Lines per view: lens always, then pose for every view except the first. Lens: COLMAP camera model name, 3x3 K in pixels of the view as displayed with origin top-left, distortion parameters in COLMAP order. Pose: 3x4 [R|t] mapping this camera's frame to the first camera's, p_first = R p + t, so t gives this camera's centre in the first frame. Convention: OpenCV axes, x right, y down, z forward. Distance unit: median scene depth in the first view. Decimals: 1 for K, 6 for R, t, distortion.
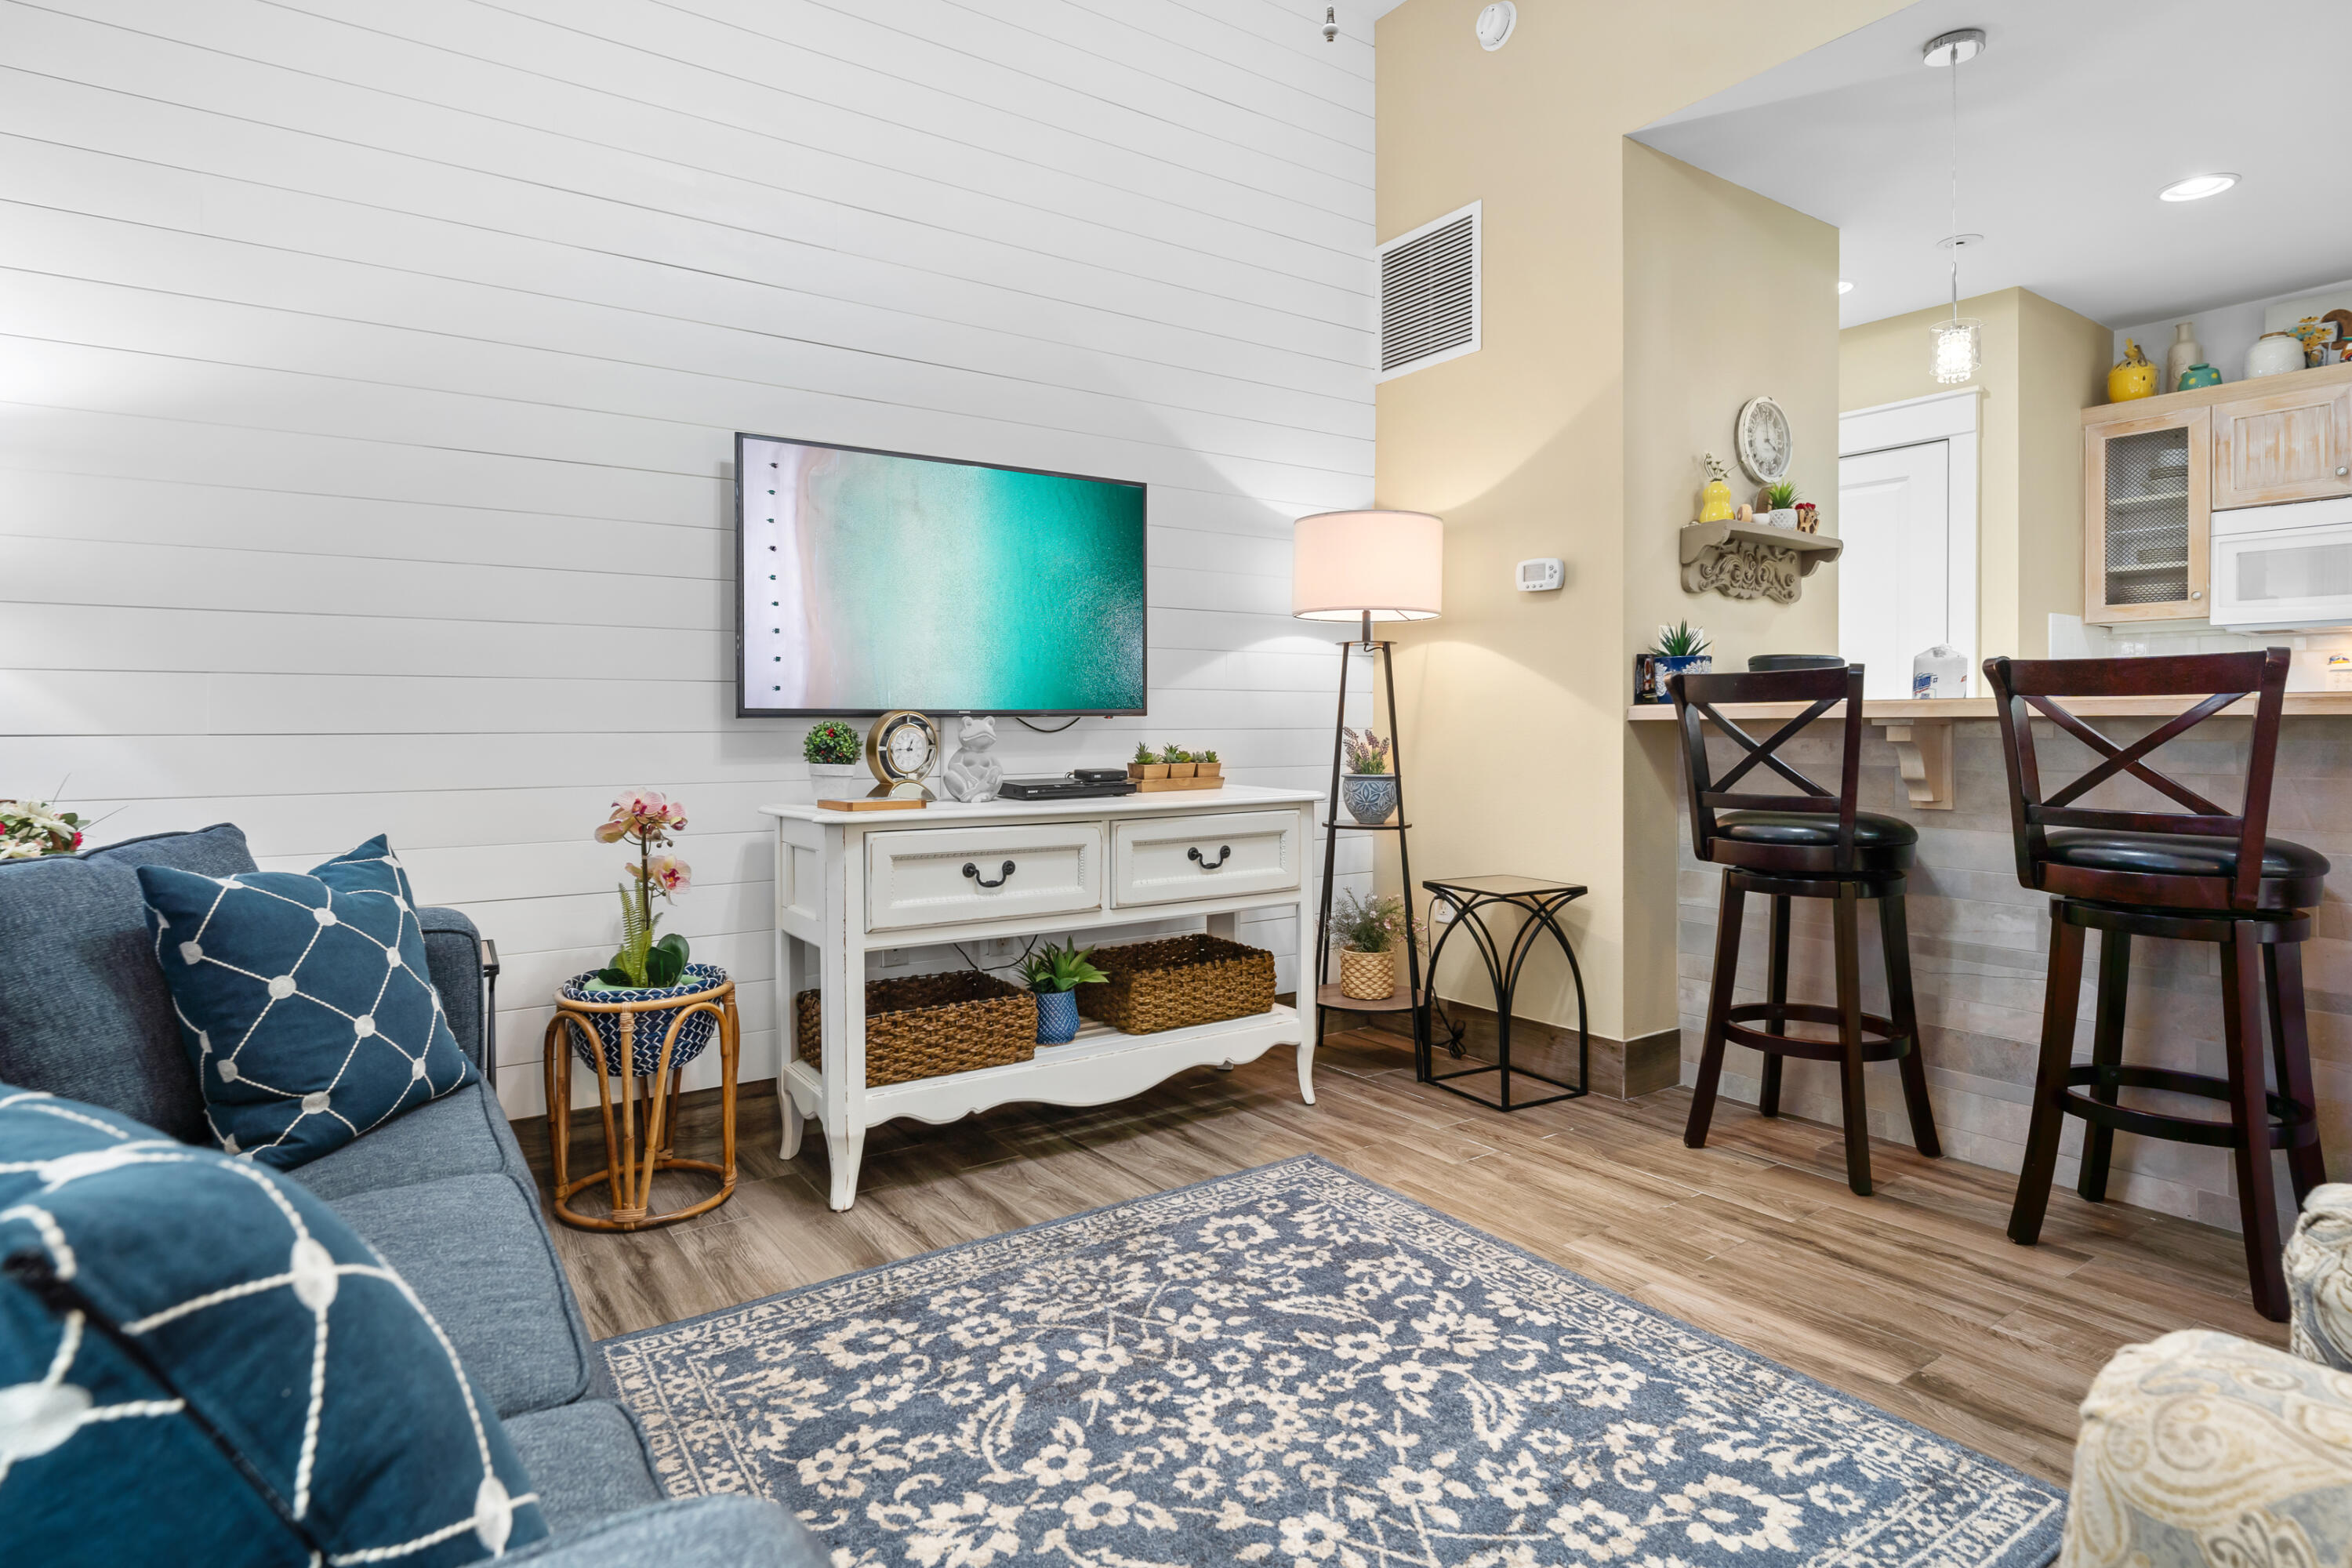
lens RADIAL K [[1221.1, 0, 1169.4], [0, 1221.1, 721.1], [0, 0, 1]] dist [-0.001833, -0.000903]
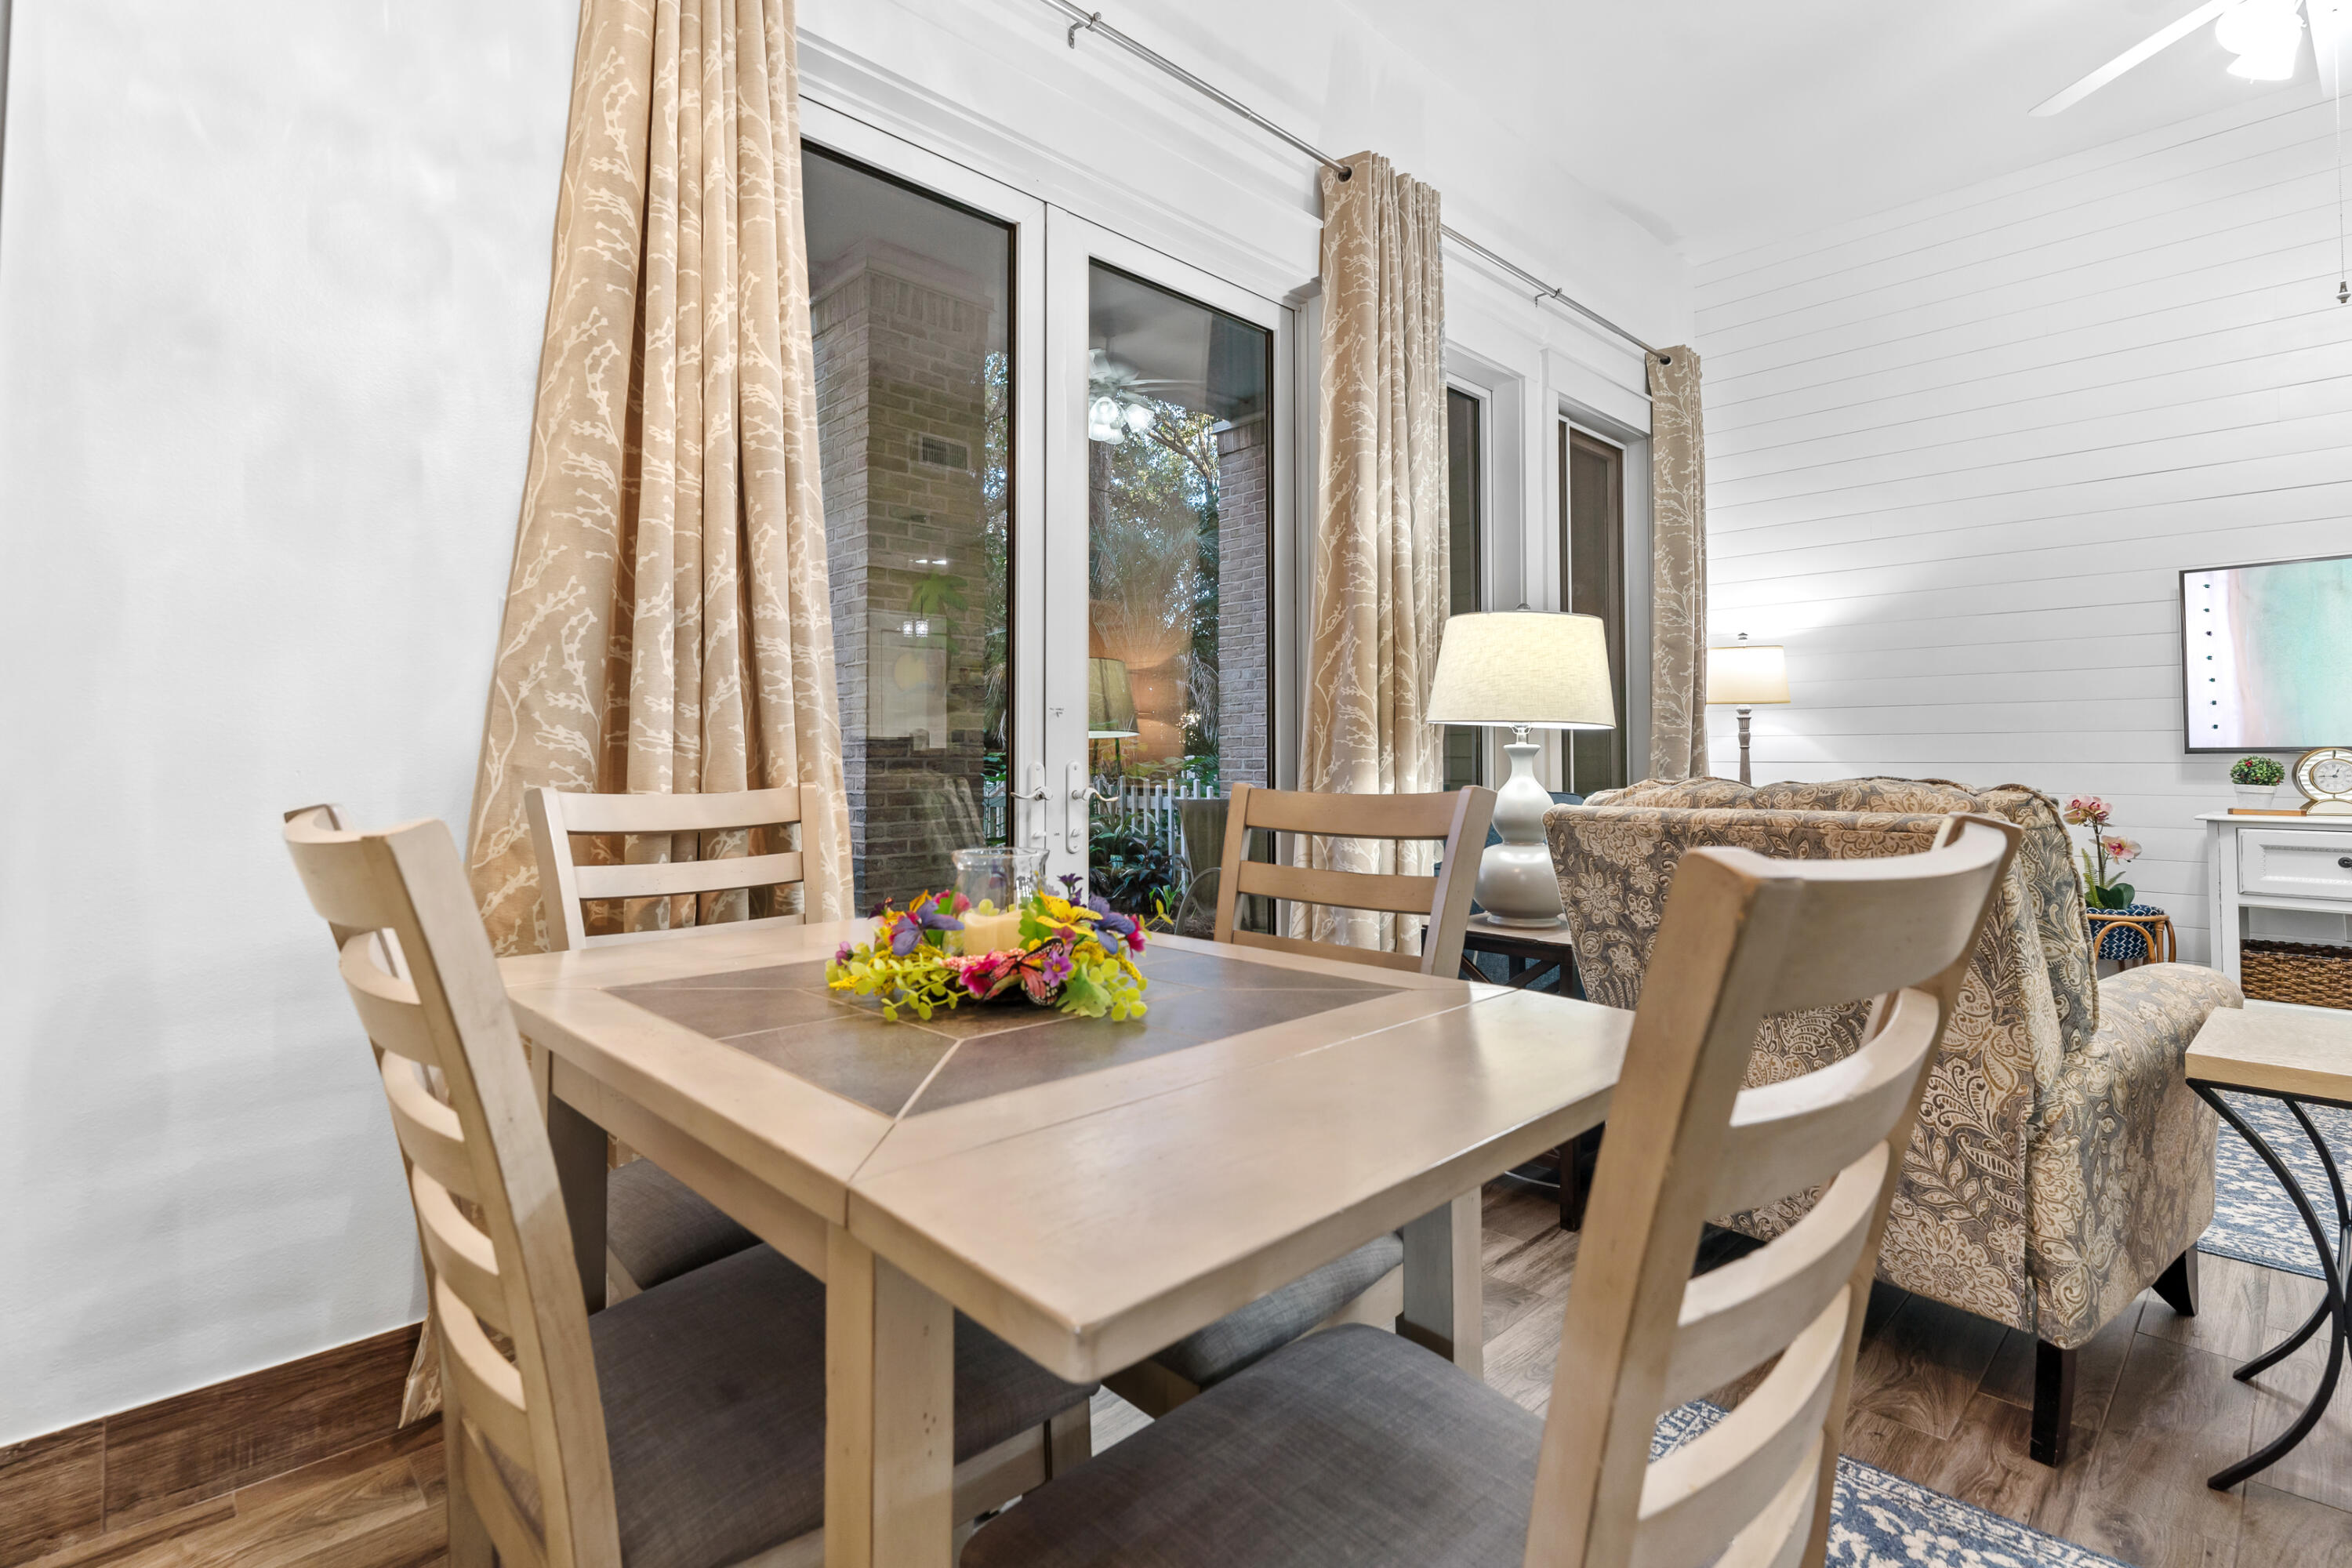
lens RADIAL K [[1098.8, 0, 1167.7], [0, 1098.8, 752.9], [0, 0, 1]] dist [0.001289, 0.000157]
pose [[0.156954, -0.006652, -0.987584, 0.991810], [-0.000418, 0.999977, -0.006802, 0.007471], [0.987606, 0.001480, 0.156947, -0.593565]]
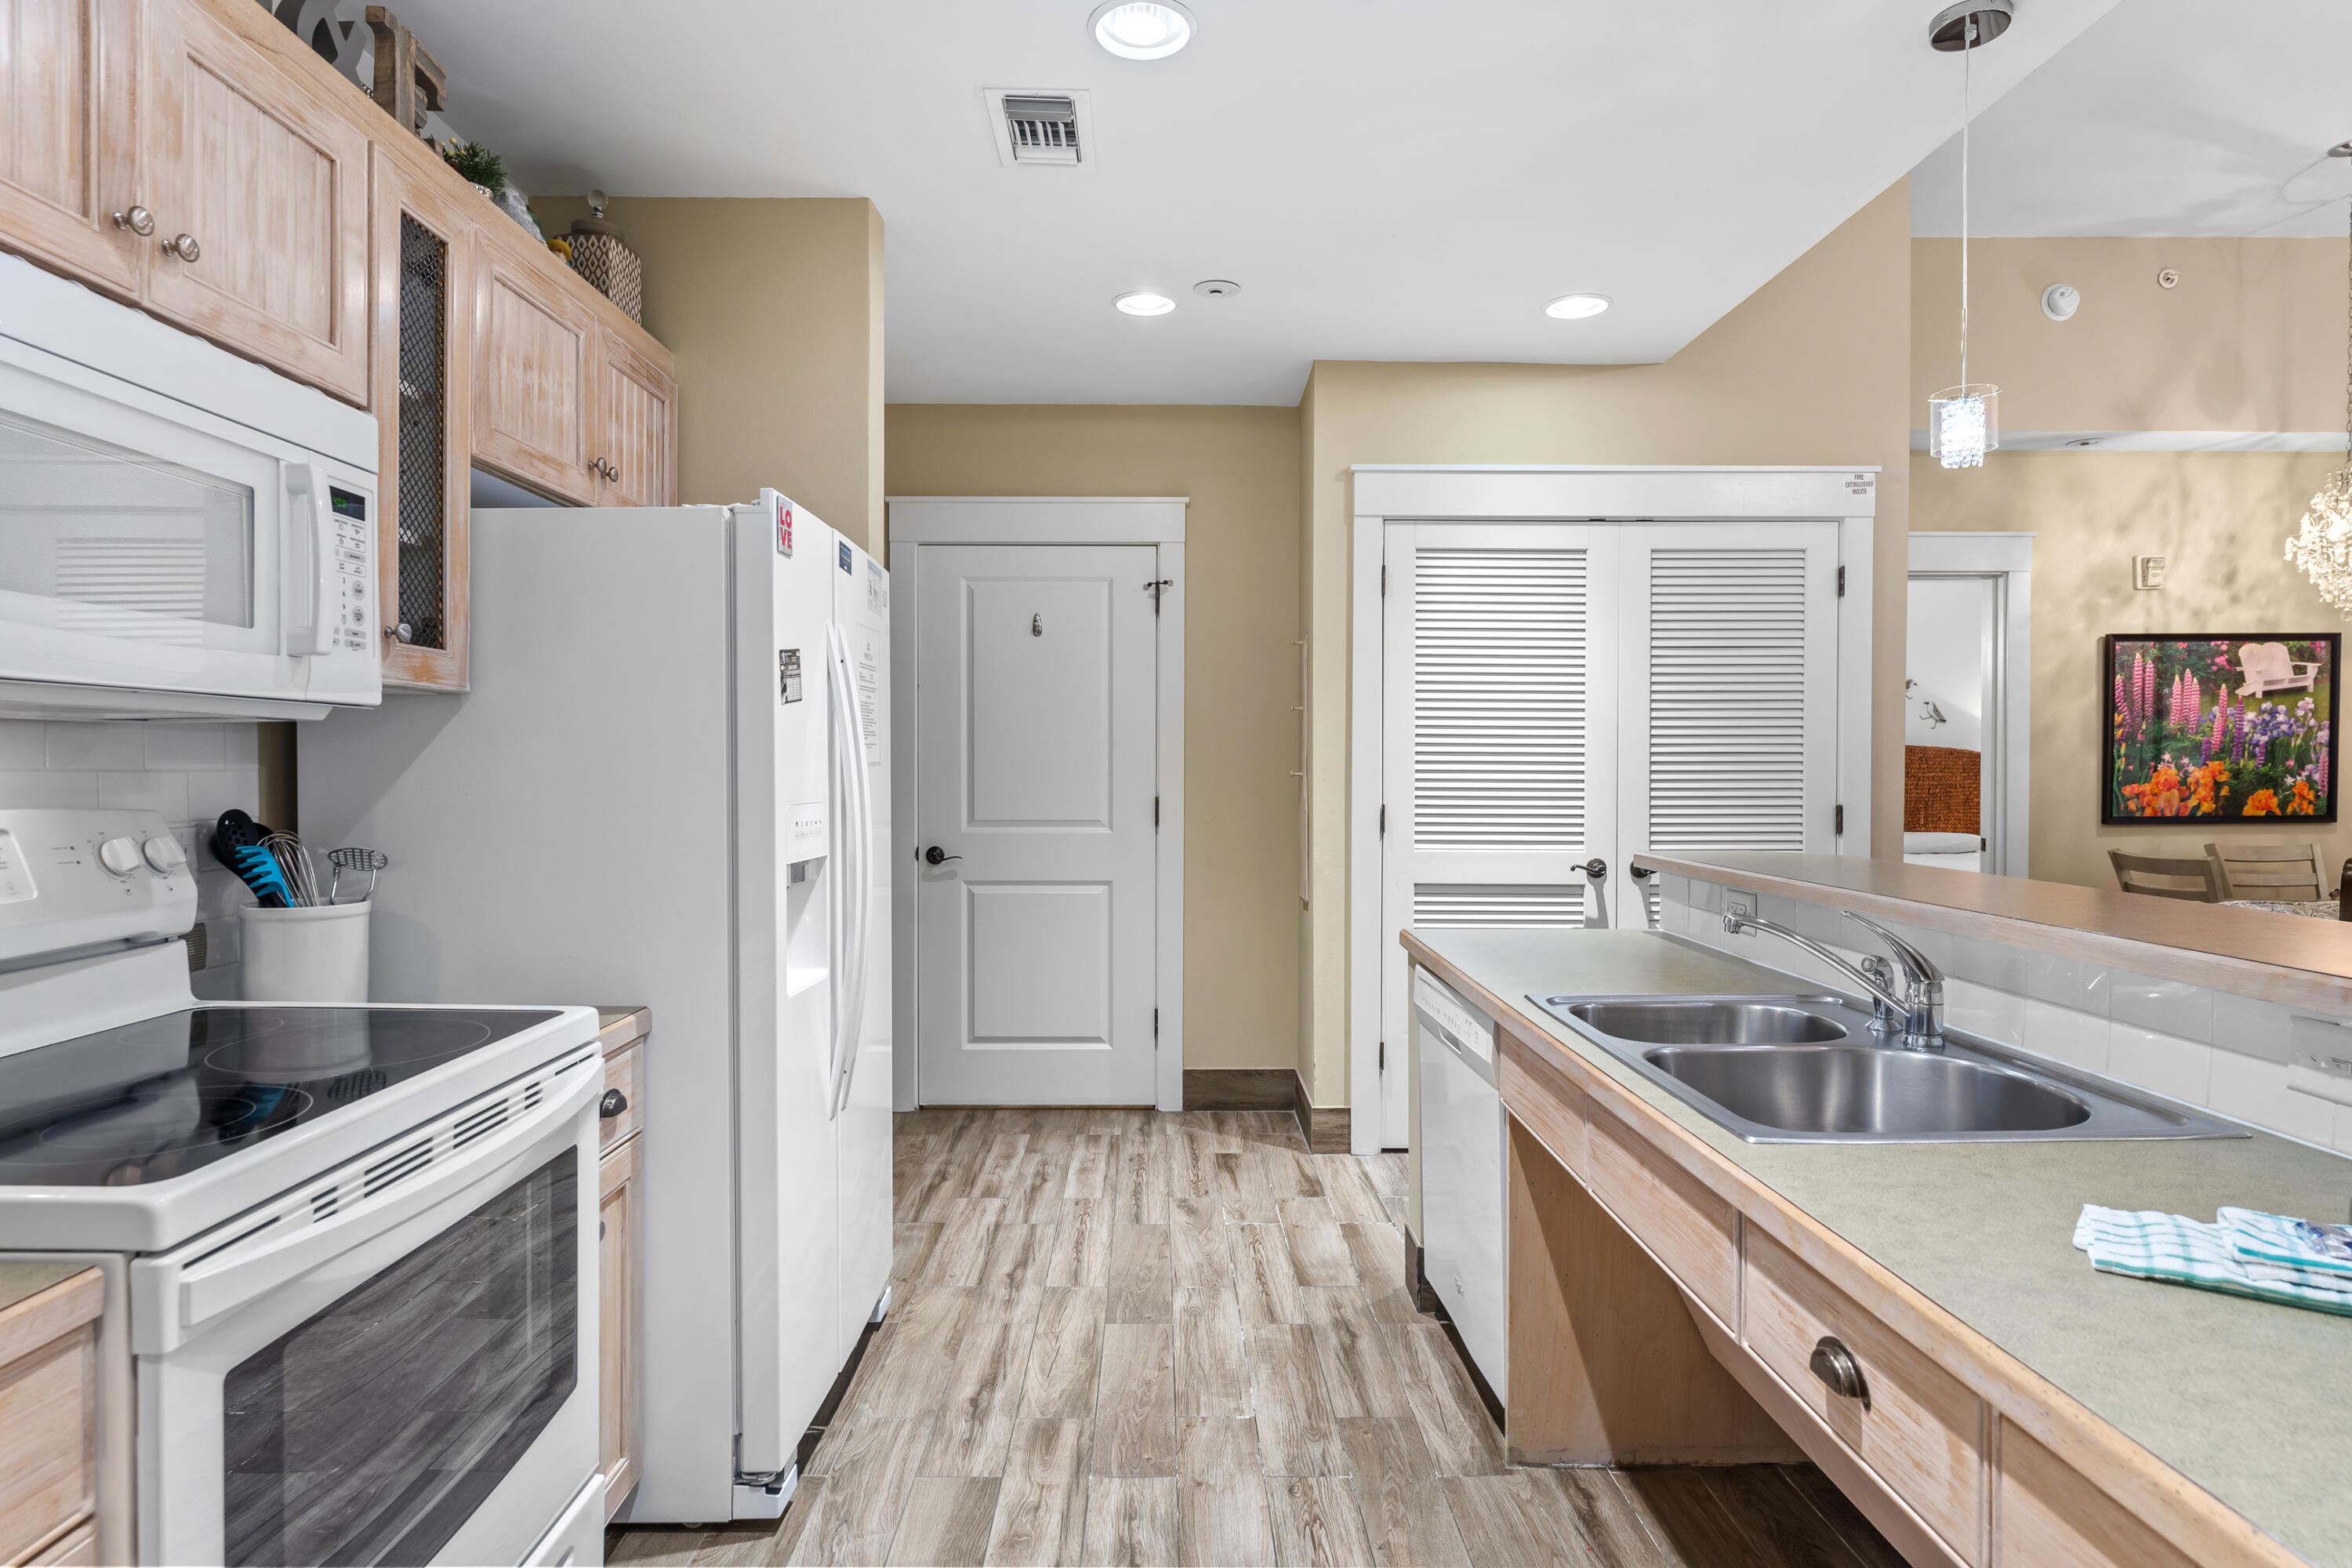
lens RADIAL K [[1226.5, 0, 1176.0], [0, 1226.5, 784.0], [0, 0, 1]] dist [-0.001474, -0.000251]
pose [[-0.835586, -0.007659, 0.549307, 0.994607], [0.000462, 0.999893, 0.014643, -0.112747], [-0.549360, 0.012489, -0.835492, 1.983295]]
